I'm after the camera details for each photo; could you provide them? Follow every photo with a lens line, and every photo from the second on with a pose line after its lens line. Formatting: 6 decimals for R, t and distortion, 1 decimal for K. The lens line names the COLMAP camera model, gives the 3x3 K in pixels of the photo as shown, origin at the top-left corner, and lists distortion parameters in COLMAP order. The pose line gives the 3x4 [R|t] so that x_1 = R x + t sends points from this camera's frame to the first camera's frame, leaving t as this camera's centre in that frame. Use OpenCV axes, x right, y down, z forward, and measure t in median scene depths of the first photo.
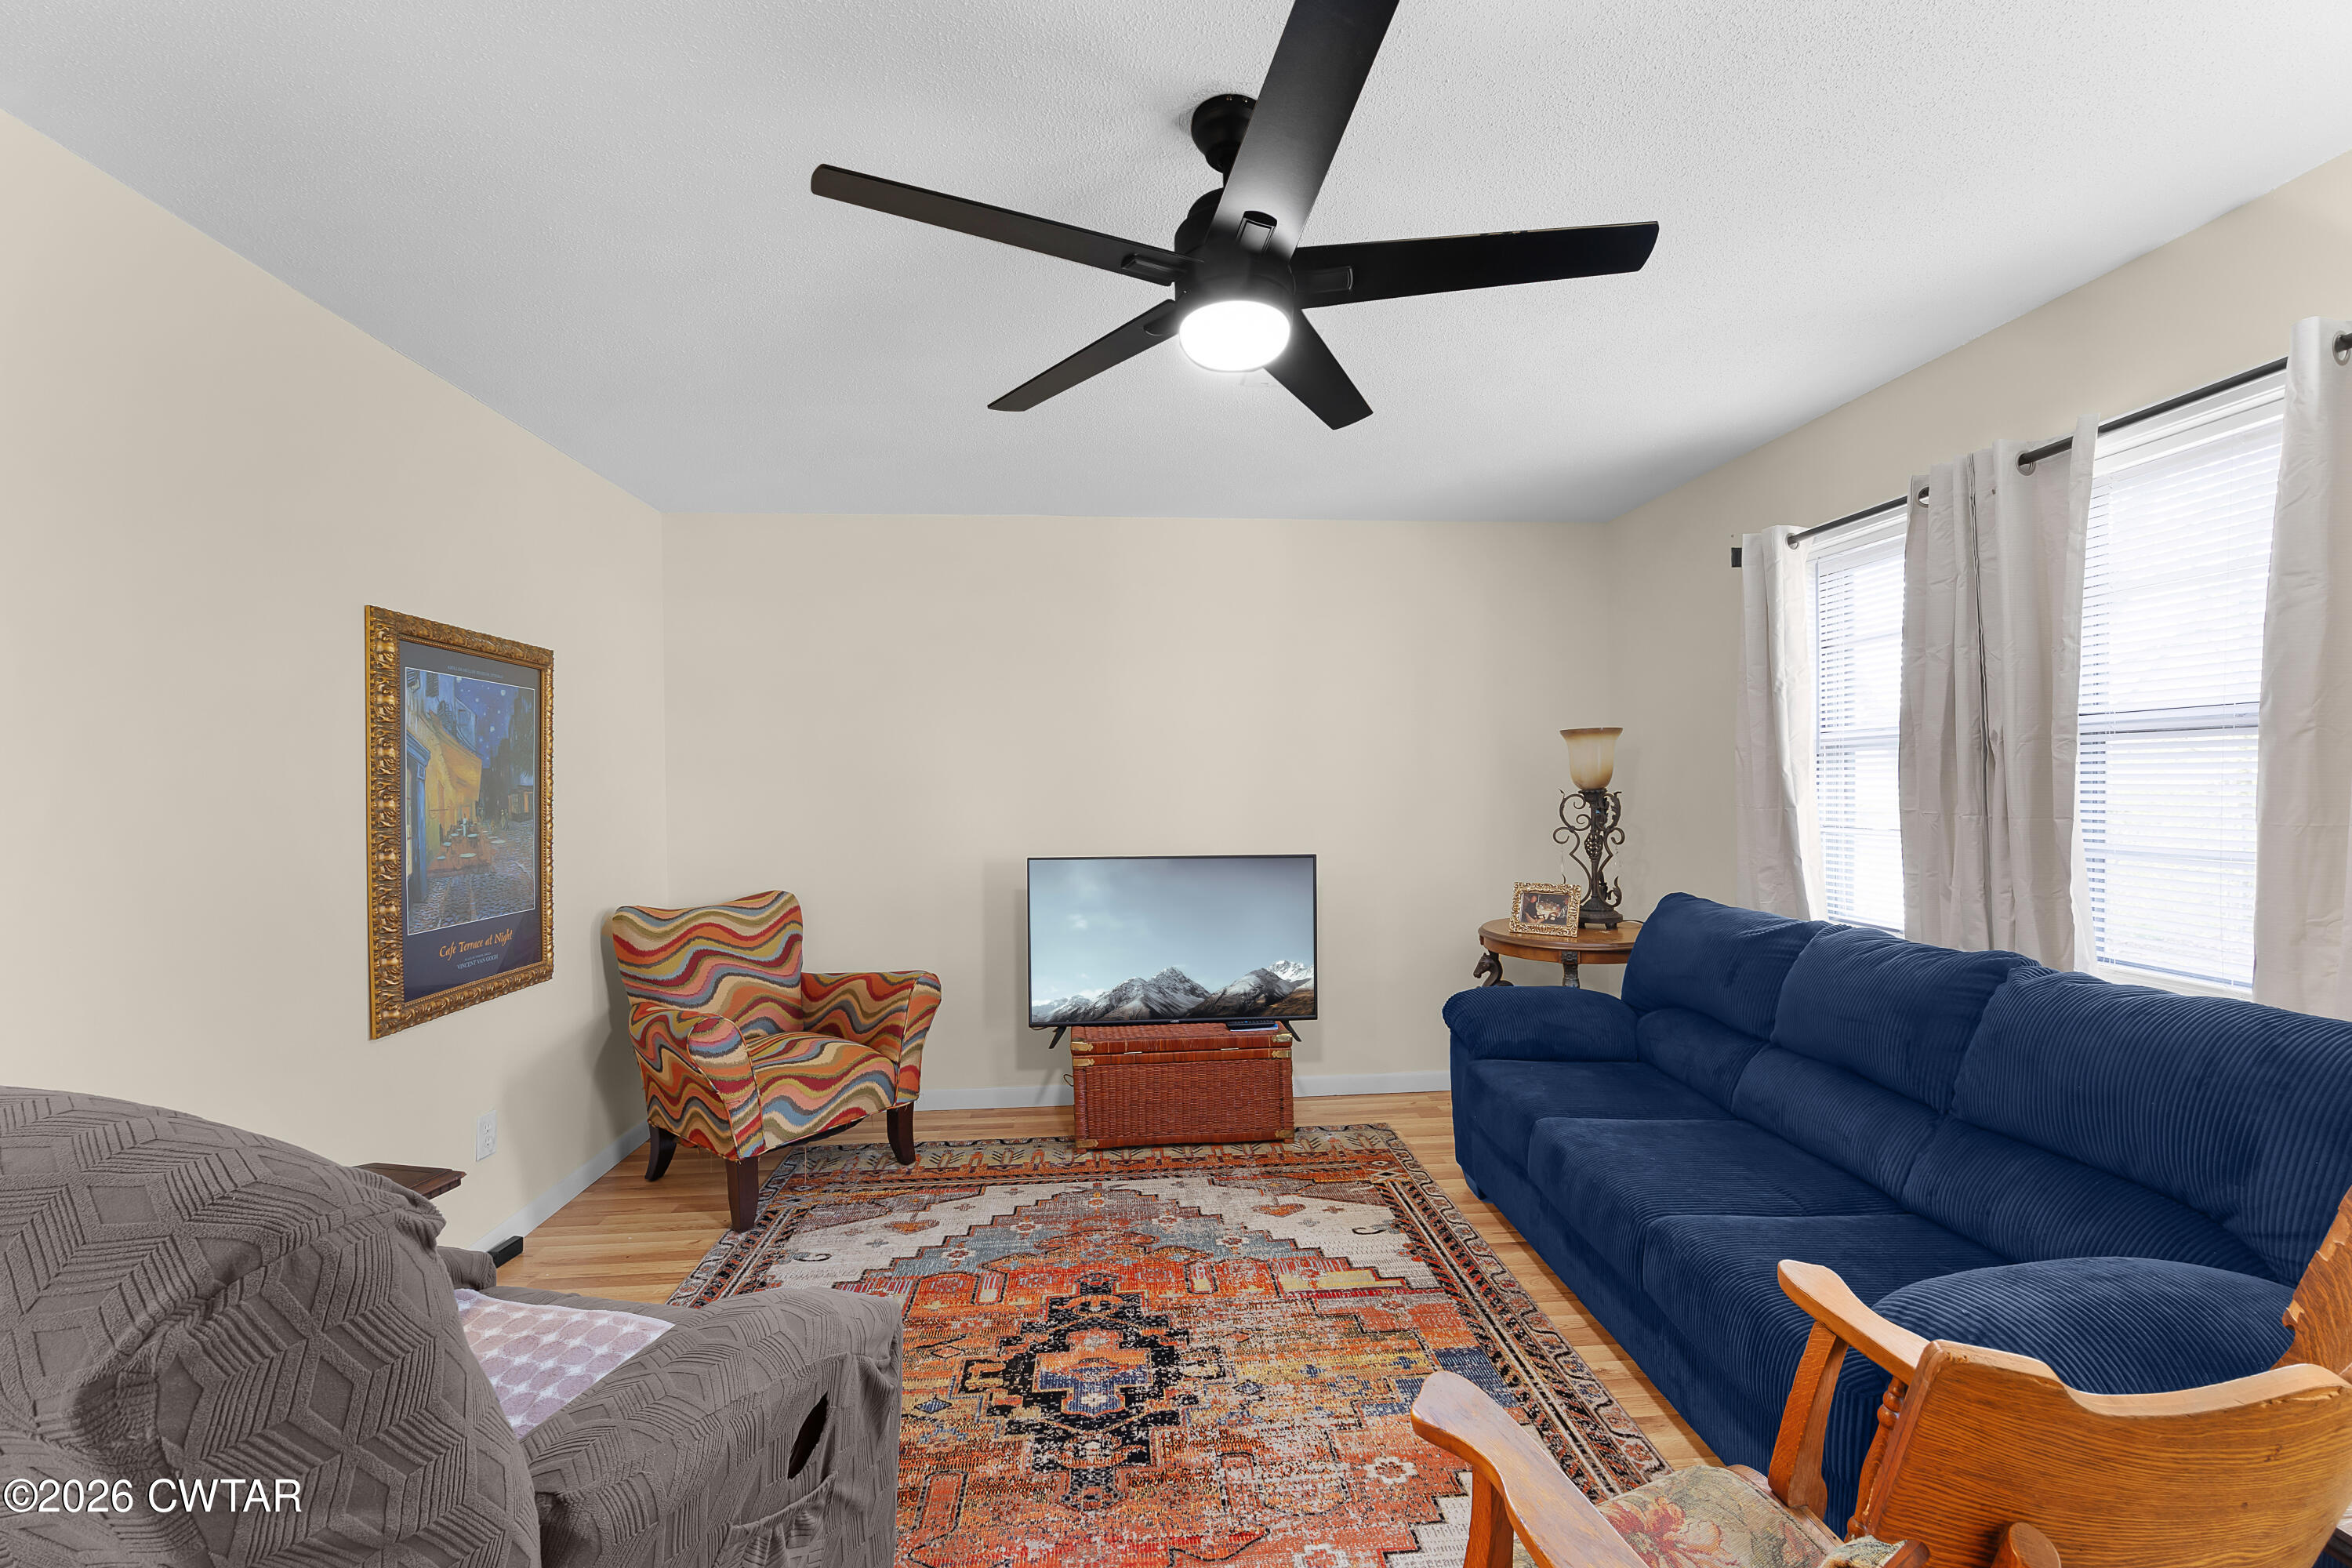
lens RADIAL K [[963.4, 0, 1176.7], [0, 963.4, 787.3], [0, 0, 1]] dist [-0.003586, 0.000729]
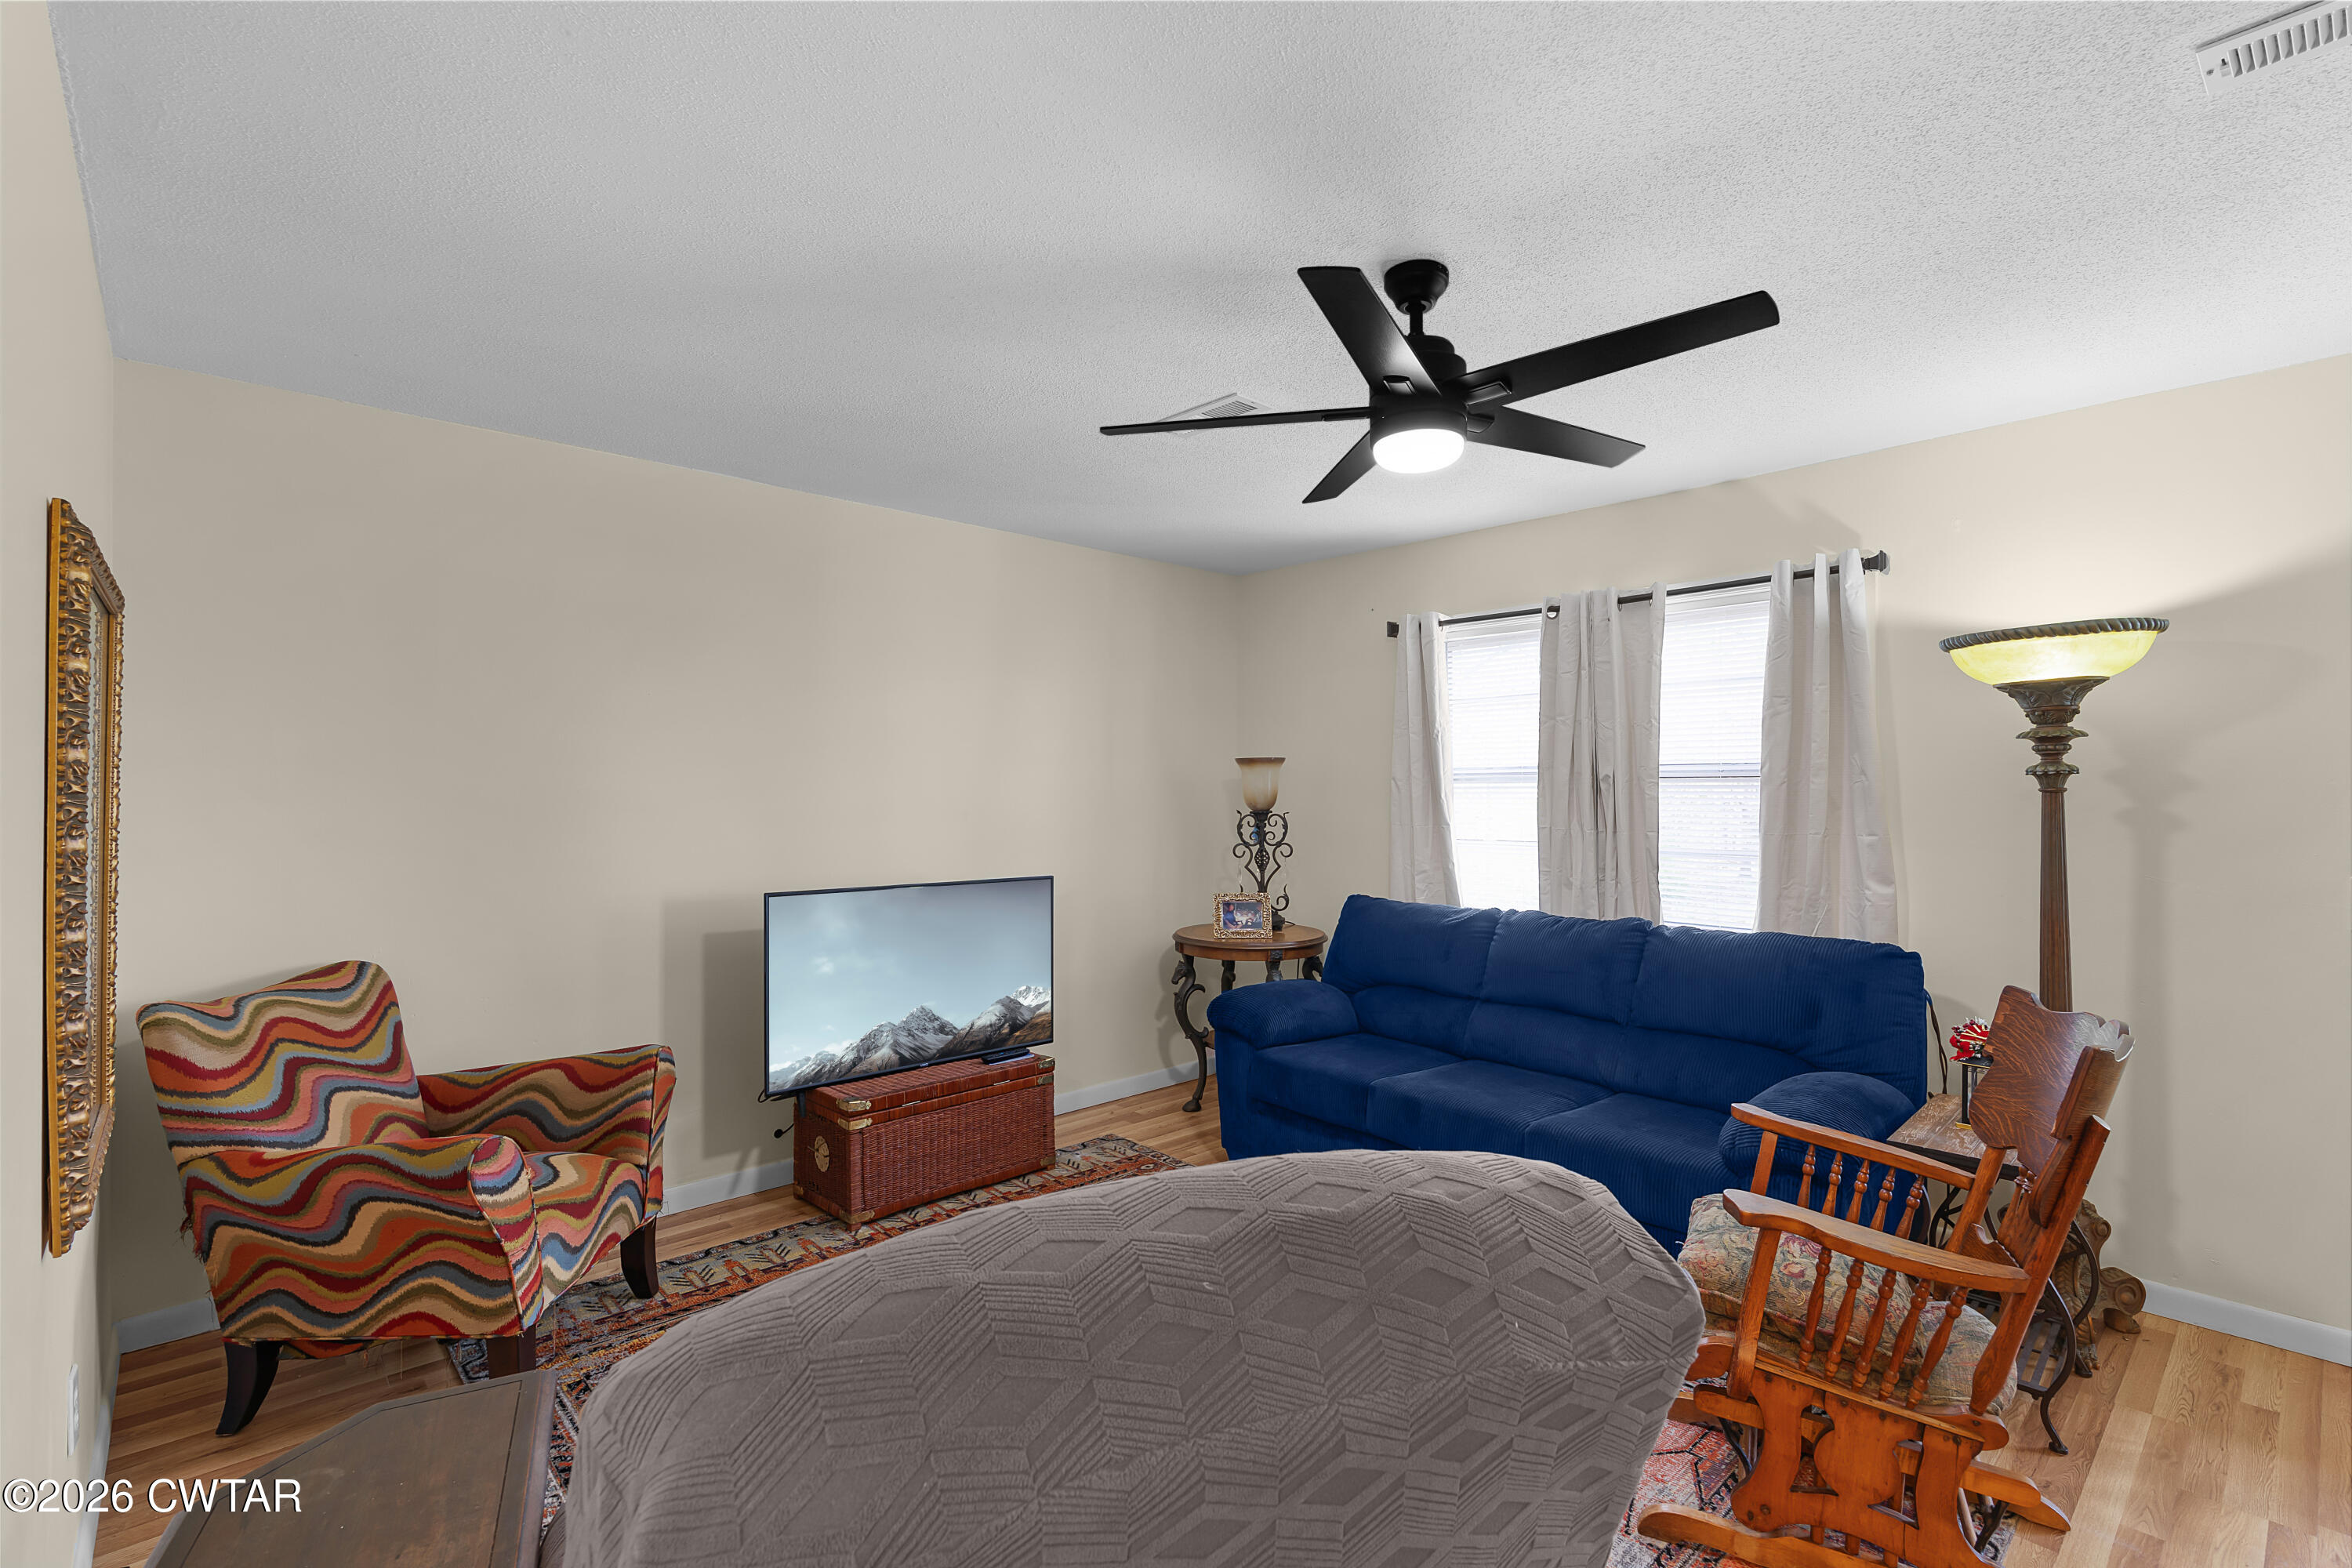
lens RADIAL K [[1071.6, 0, 1173.0], [0, 1071.6, 779.4], [0, 0, 1]] dist [-0.000002, 0.000415]
pose [[0.786139, 0.015428, 0.617857, -0.470061], [-0.003314, 0.999779, -0.020749, -0.007895], [-0.618041, 0.014264, 0.786017, 0.053454]]
